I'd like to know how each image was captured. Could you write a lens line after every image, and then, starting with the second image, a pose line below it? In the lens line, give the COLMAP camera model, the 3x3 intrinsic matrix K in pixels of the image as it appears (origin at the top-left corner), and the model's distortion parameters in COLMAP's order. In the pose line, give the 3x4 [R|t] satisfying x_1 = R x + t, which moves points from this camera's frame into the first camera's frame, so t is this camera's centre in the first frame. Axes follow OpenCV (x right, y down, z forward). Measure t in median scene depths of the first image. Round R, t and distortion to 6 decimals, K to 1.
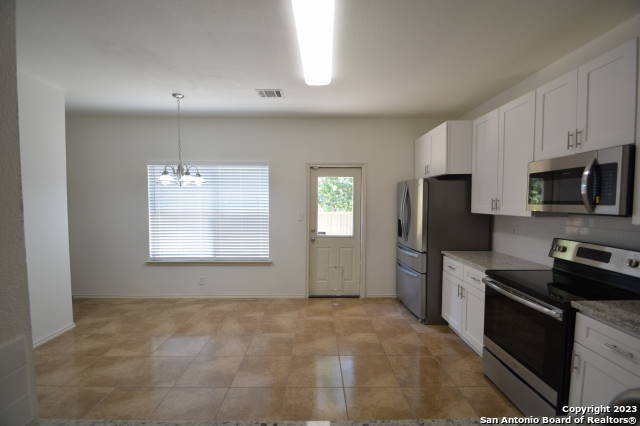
lens RADIAL K [[276.8, 0, 315.7], [0, 276.8, 213.8], [0, 0, 1]] dist [-0.014050, -0.003424]
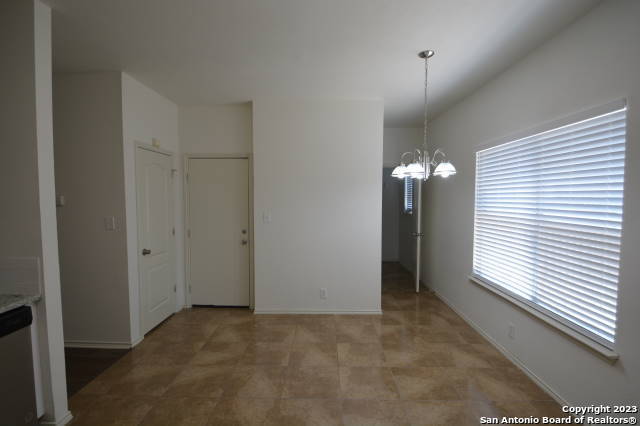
lens RADIAL K [[308.2, 0, 317.9], [0, 308.2, 212.3], [0, 0, 1]] dist [-0.024533, -0.001968]
pose [[-0.026296, 0.044801, -0.998650, 0.313248], [-0.047235, 0.997824, 0.046007, -0.034569], [0.998538, 0.048381, -0.024123, 0.721433]]
